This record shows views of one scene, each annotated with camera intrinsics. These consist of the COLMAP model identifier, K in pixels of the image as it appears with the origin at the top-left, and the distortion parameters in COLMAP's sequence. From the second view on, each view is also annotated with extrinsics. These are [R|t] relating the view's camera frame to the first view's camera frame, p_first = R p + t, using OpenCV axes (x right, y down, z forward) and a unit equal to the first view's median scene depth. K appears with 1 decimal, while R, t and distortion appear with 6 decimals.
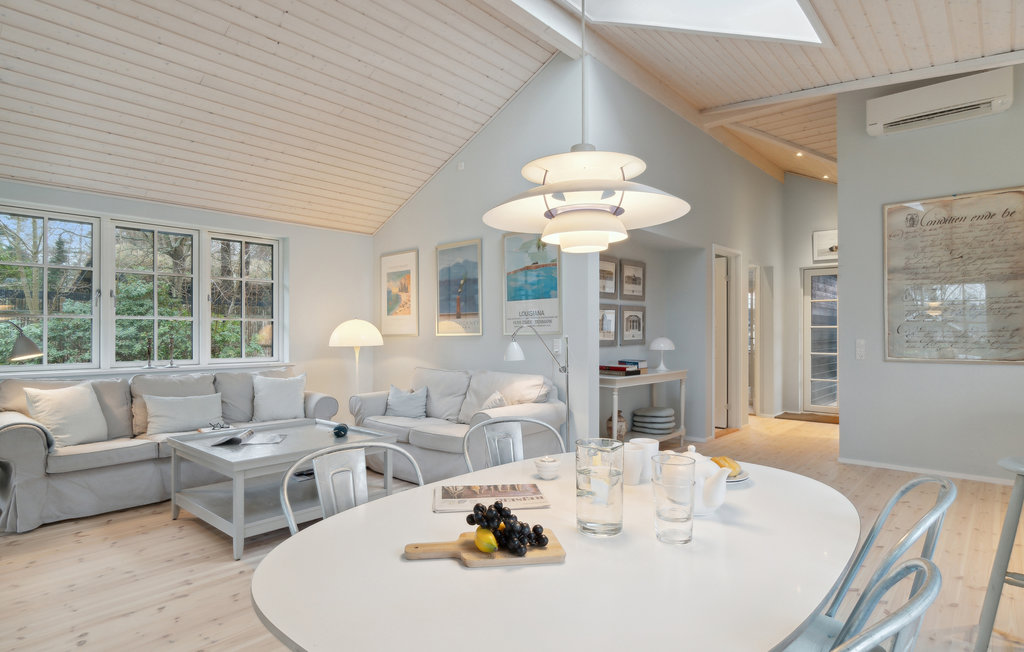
lens RADIAL K [[553.5, 0, 506.6], [0, 553.5, 329.9], [0, 0, 1]] dist [0.003773, -0.000509]
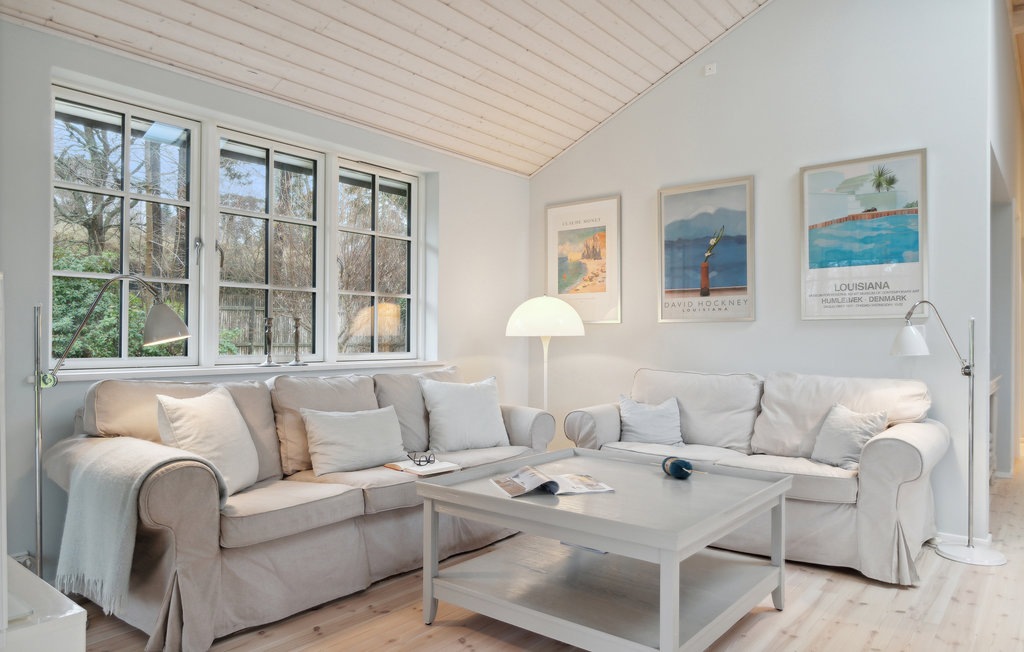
lens RADIAL K [[678.0, 0, 510.0], [0, 678.0, 330.9], [0, 0, 1]] dist [-0.003407, 0.005721]
pose [[0.998342, 0.008798, 0.056890, -0.416215], [-0.008719, 0.999961, -0.001631, 0.028172], [-0.056902, 0.001132, 0.998379, 0.218352]]
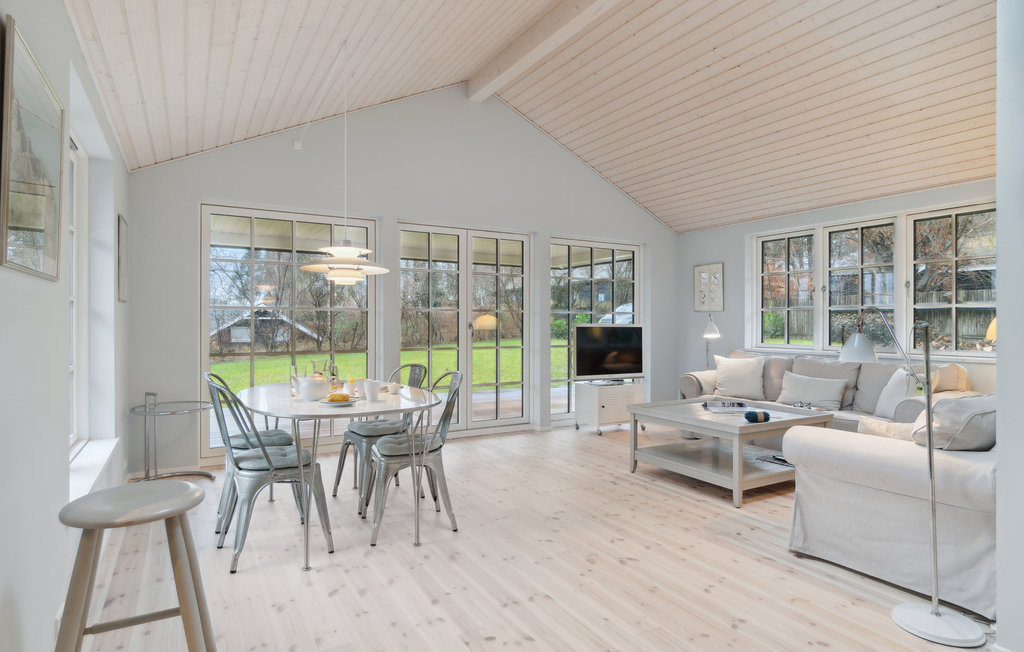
lens RADIAL K [[553.5, 0, 508.8], [0, 553.5, 322.1], [0, 0, 1]] dist [0.003773, -0.000509]
pose [[-0.305248, -0.001386, -0.952272, 0.635417], [0.002165, 0.999995, -0.002150, 0.008060], [0.952270, -0.002718, -0.305244, 0.697311]]
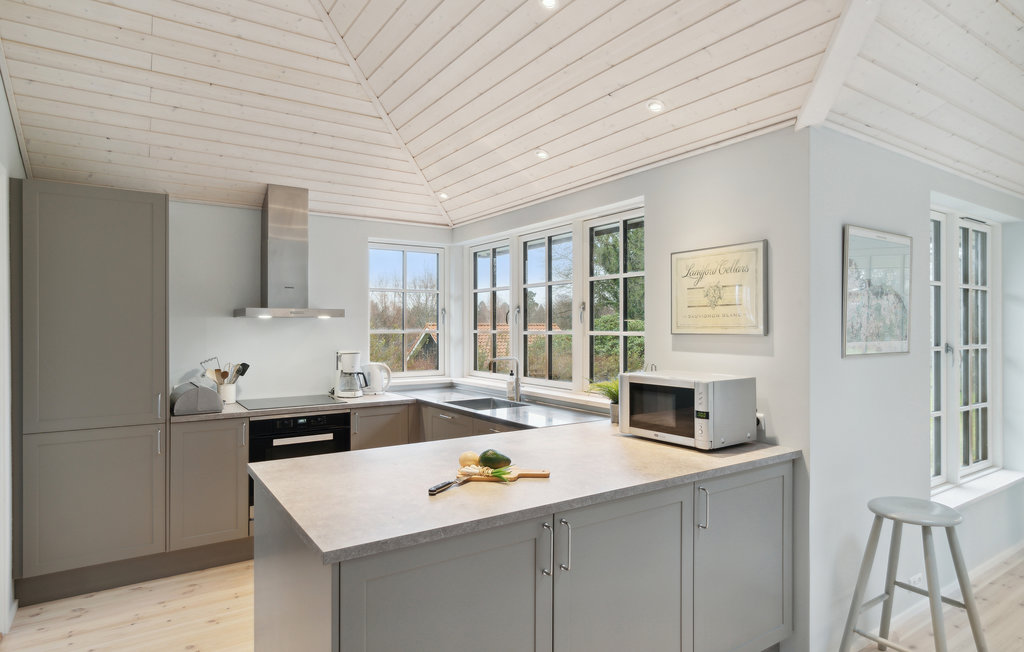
lens RADIAL K [[569.0, 0, 508.6], [0, 569.0, 322.5], [0, 0, 1]] dist [0.006758, 0.000415]
pose [[-0.969645, 0.000558, 0.244517, 0.620729], [-0.002860, 0.999903, -0.013620, -0.045649], [-0.244501, -0.013906, -0.969549, 0.956524]]
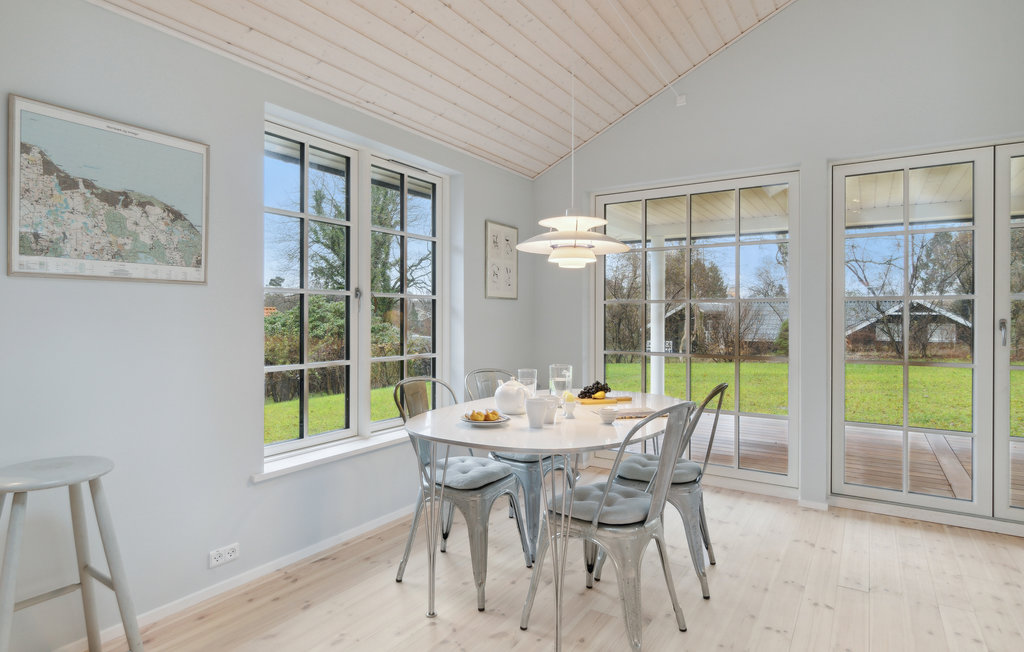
lens RADIAL K [[553.5, 0, 513.0], [0, 553.5, 322.9], [0, 0, 1]] dist [0.003773, -0.000509]
pose [[-0.988415, 0.002808, -0.151749, 0.170430], [0.002639, 0.999996, 0.001314, 0.011611], [0.151752, 0.000898, -0.988418, 0.798407]]
